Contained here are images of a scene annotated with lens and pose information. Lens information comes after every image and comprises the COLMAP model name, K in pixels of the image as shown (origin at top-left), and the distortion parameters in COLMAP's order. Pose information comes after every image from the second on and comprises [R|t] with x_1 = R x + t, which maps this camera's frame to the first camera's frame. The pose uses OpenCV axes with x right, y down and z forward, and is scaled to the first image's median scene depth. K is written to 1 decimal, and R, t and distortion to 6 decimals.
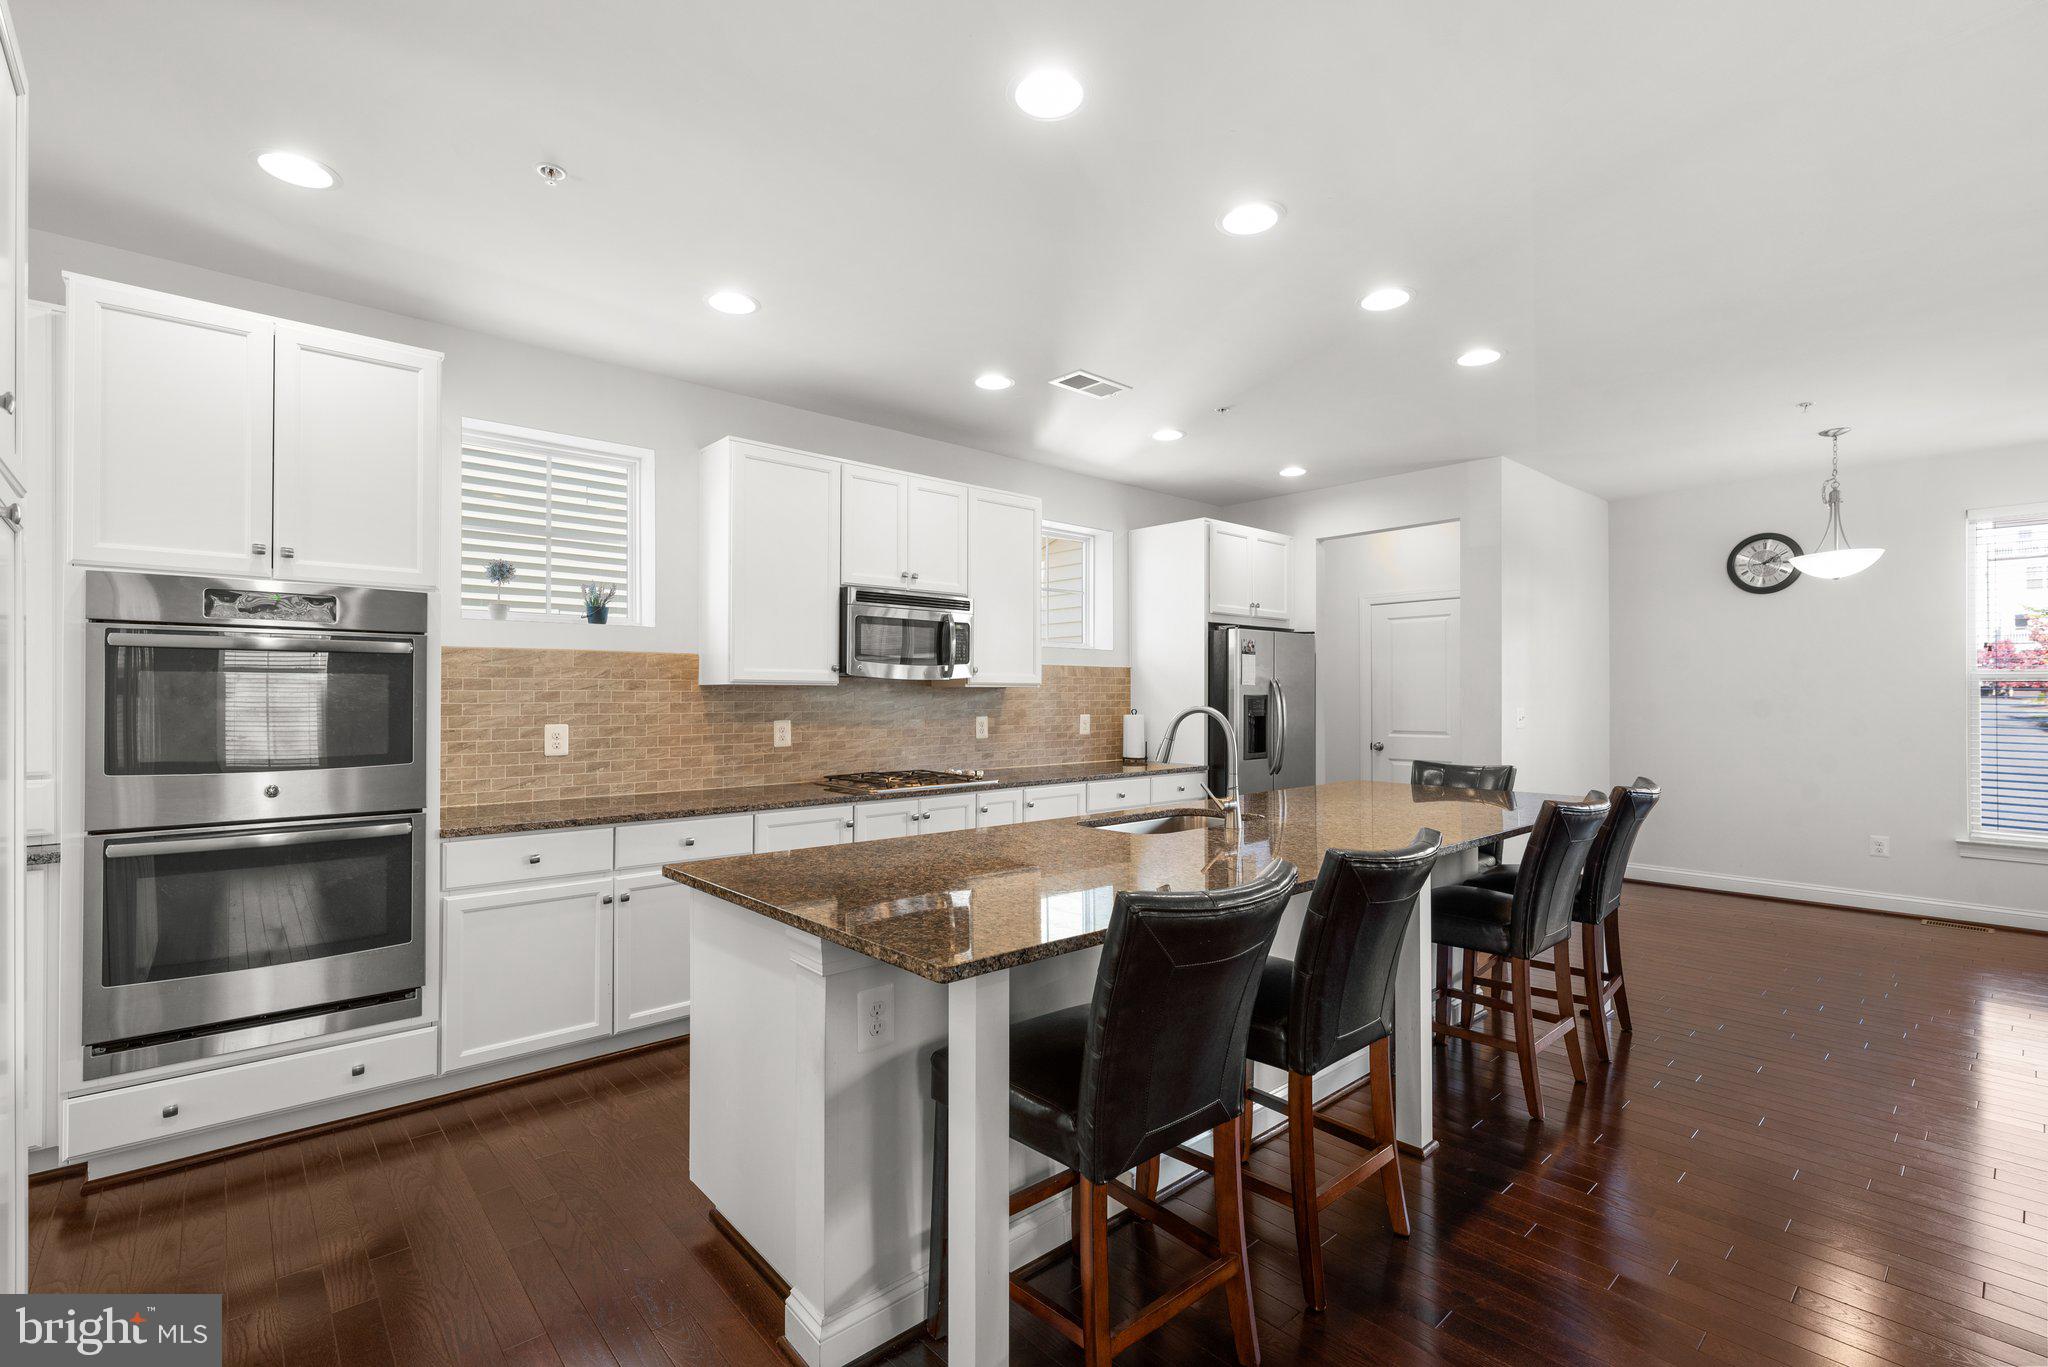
lens RADIAL K [[908.4, 0, 1028.7], [0, 908.4, 684.5], [0, 0, 1]] dist [0.000537, -0.000482]
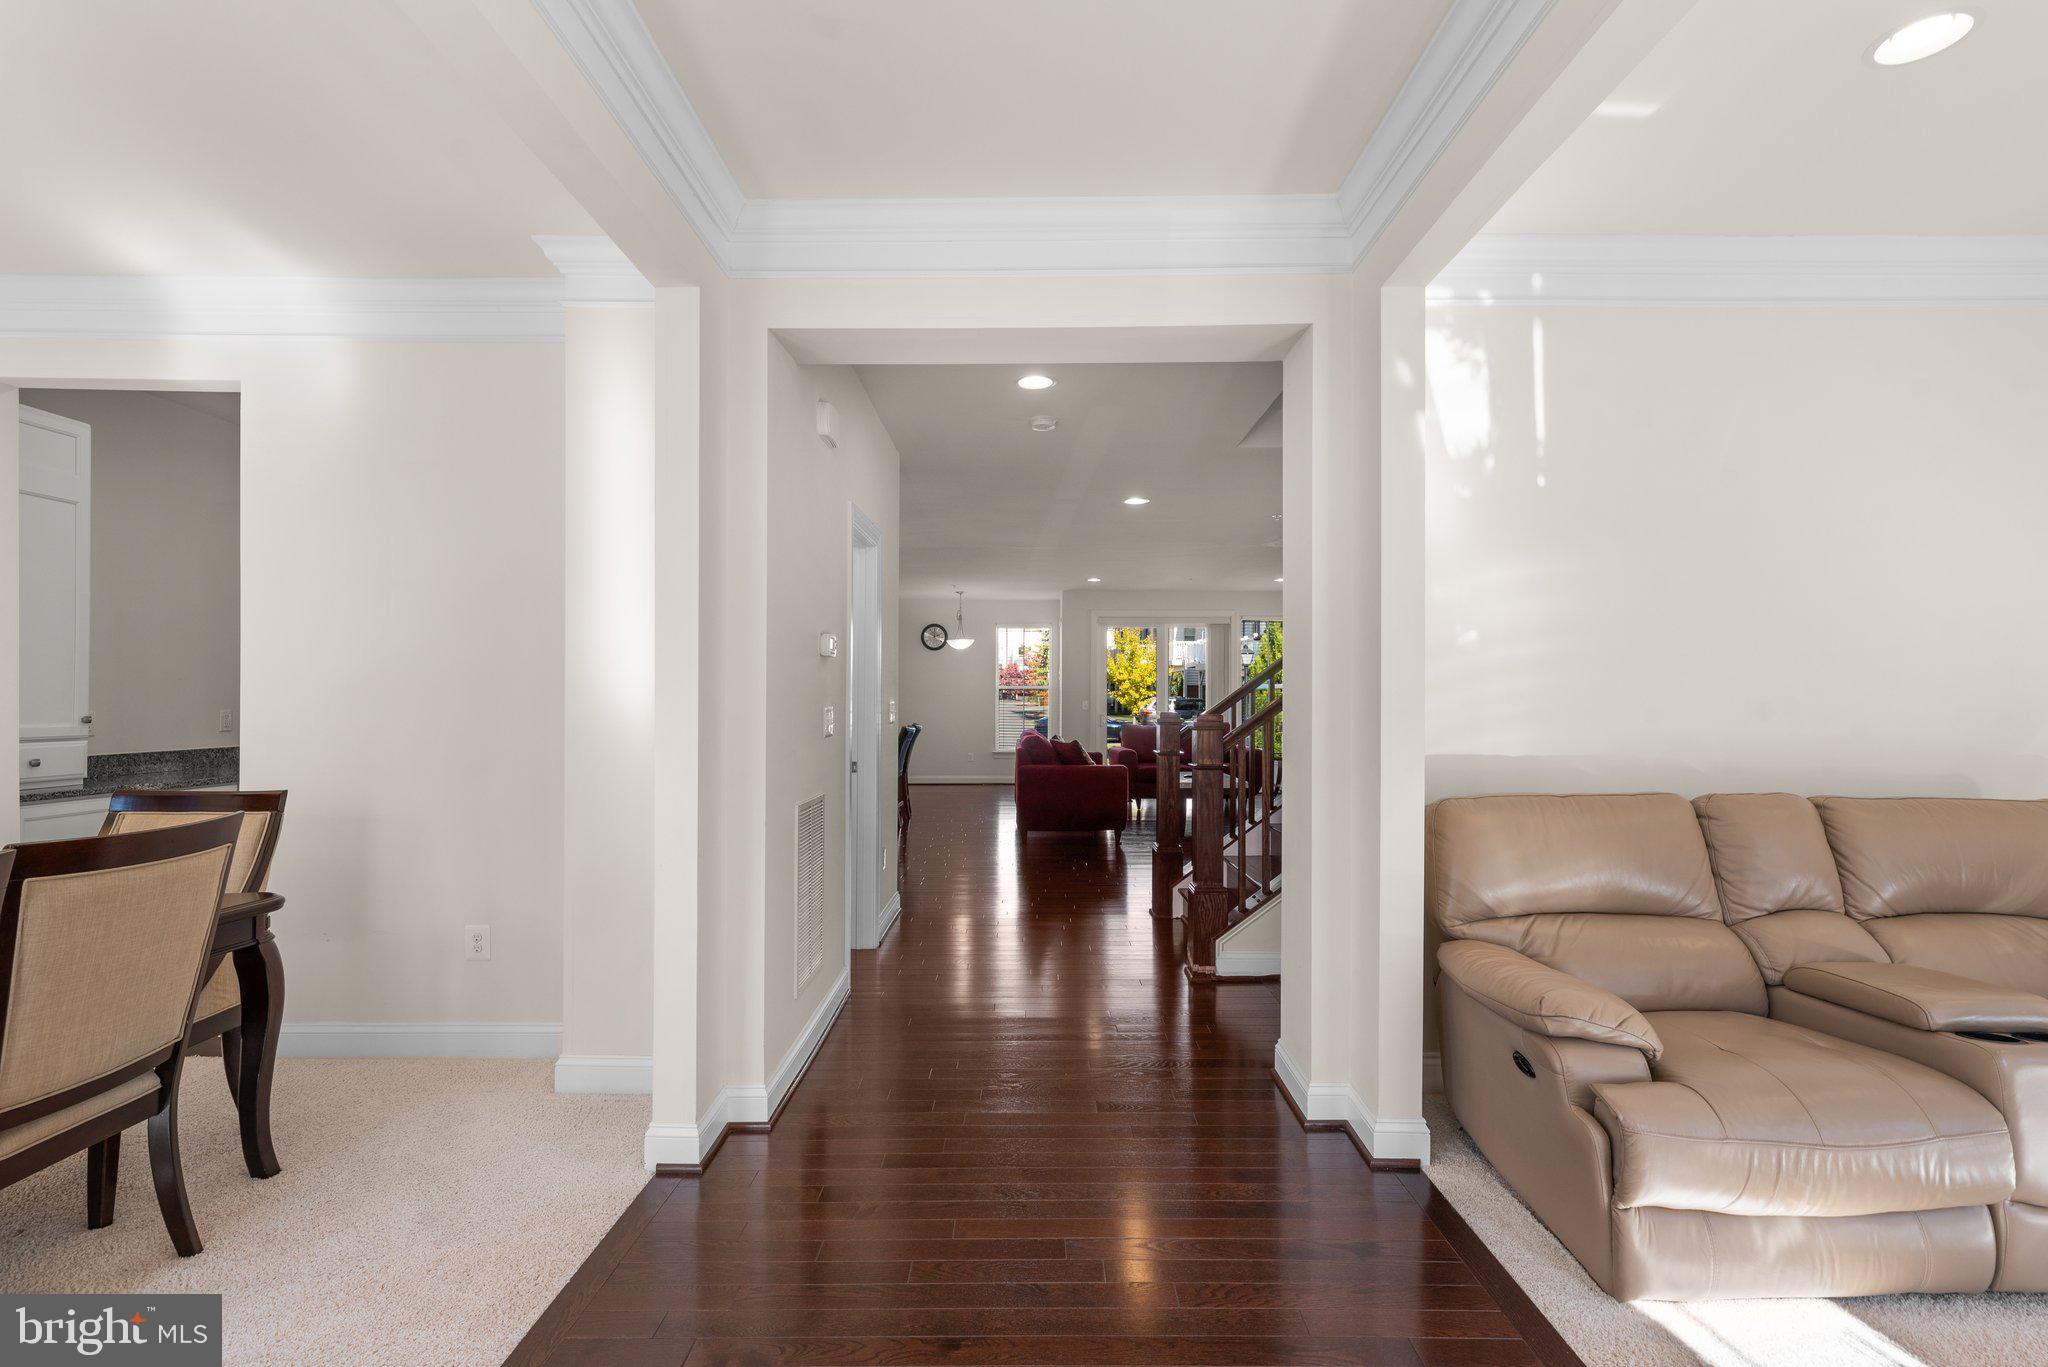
lens RADIAL K [[908.4, 0, 1030.4], [0, 908.4, 696.9], [0, 0, 1]] dist [0.000537, -0.000482]
pose [[0.668613, 0.002509, 0.743606, -0.934948], [-0.009531, 0.999941, 0.005196, 0.001752], [-0.743549, -0.010561, 0.668598, -0.911266]]
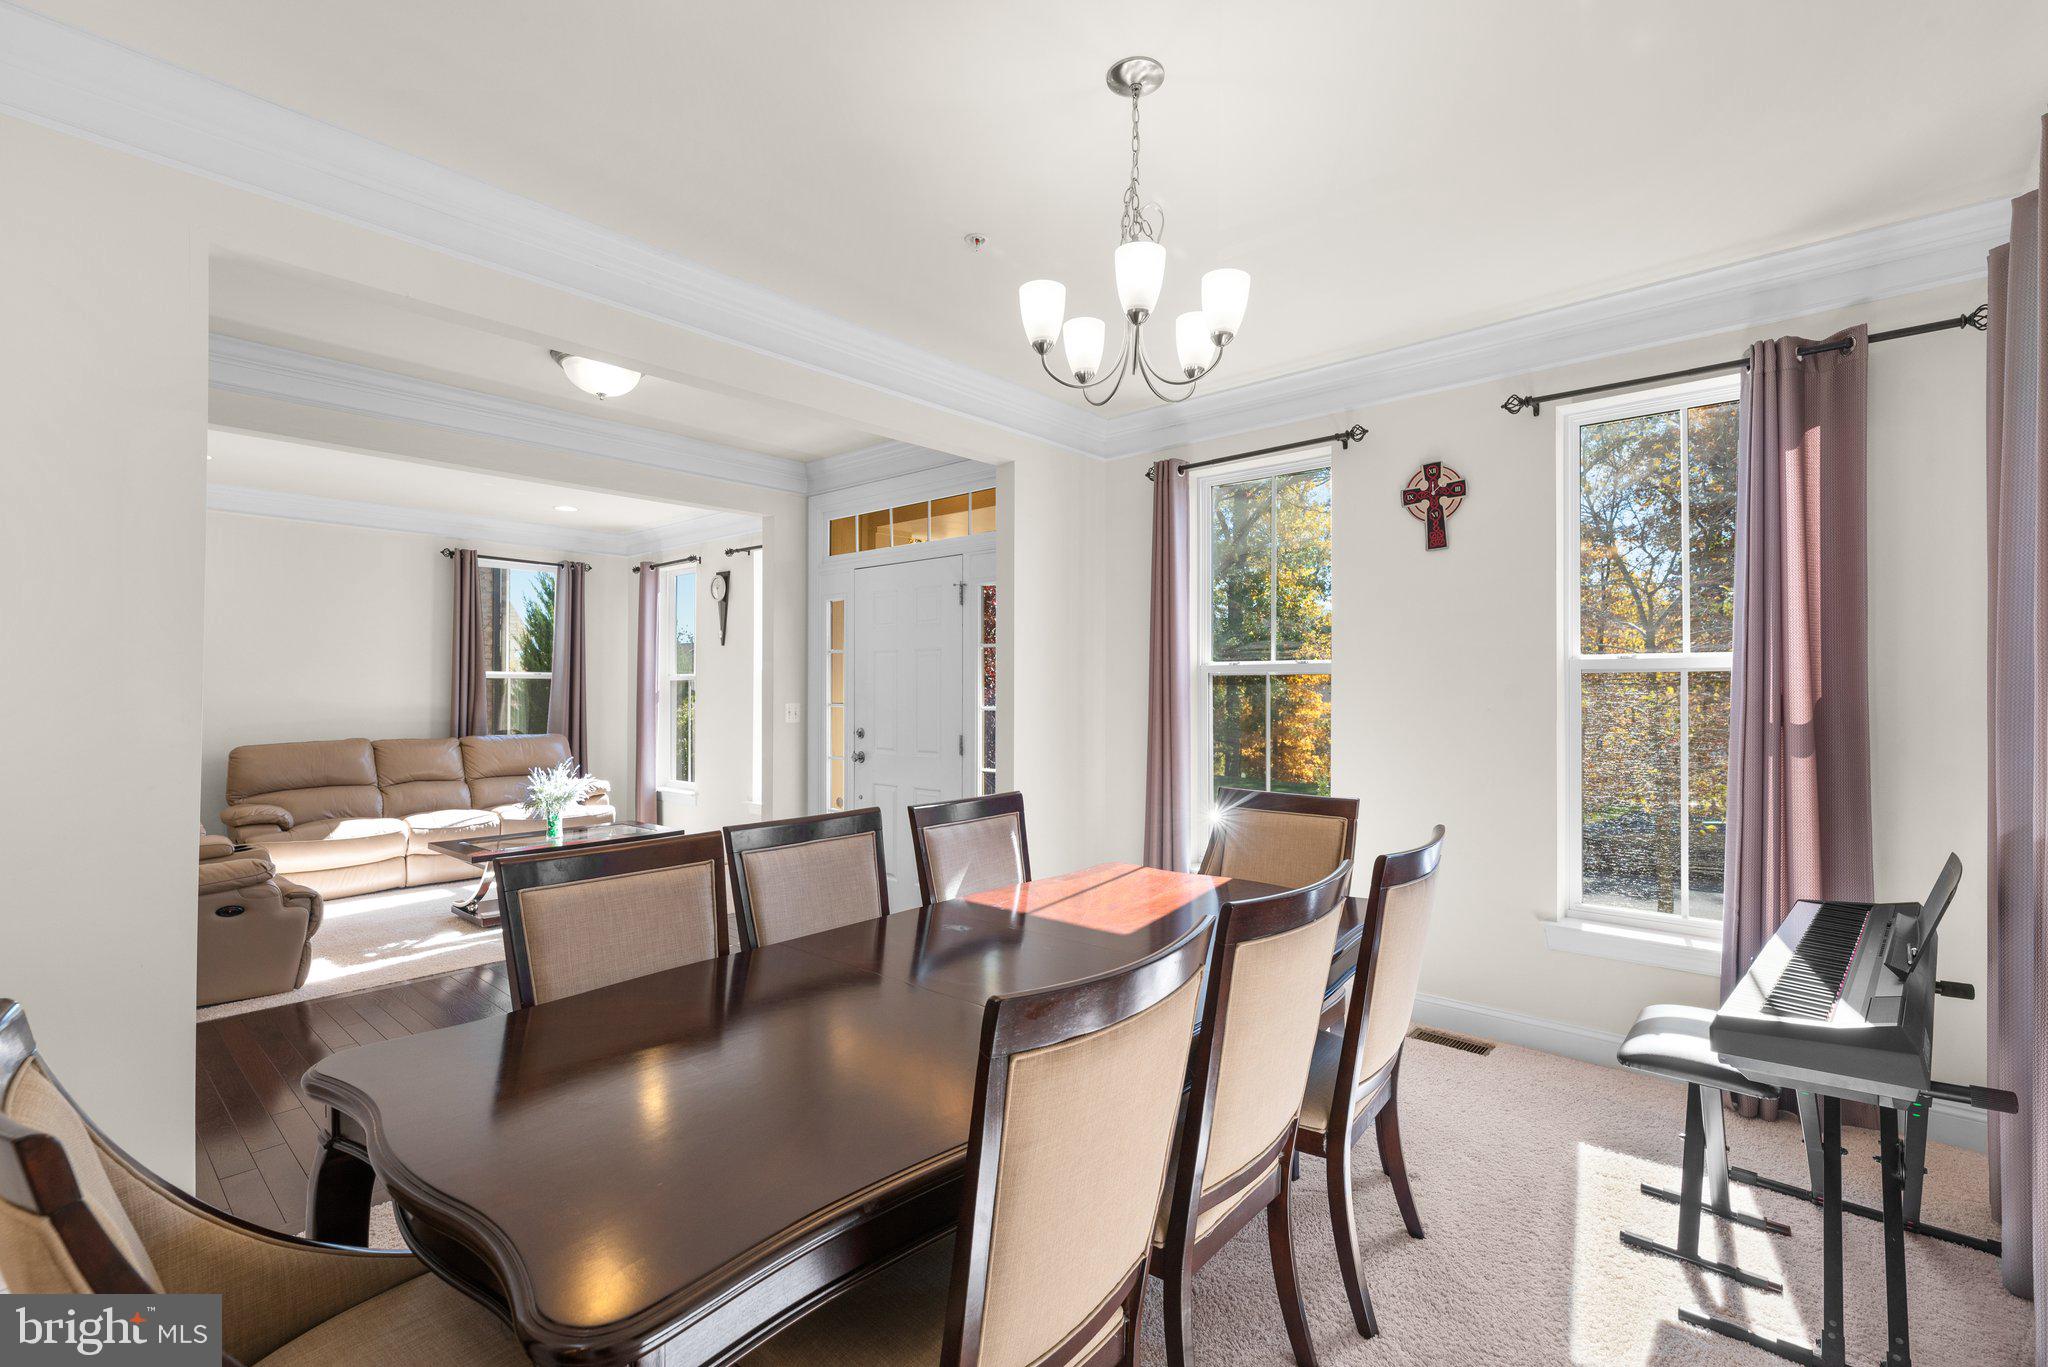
lens RADIAL K [[908.4, 0, 1026.2], [0, 908.4, 685.7], [0, 0, 1]] dist [0.000537, -0.000482]
pose [[-0.993976, -0.003438, -0.109547, -1.056316], [-0.001580, 0.999853, -0.017048, -0.003263], [0.109590, -0.016773, -0.993835, 0.116860]]
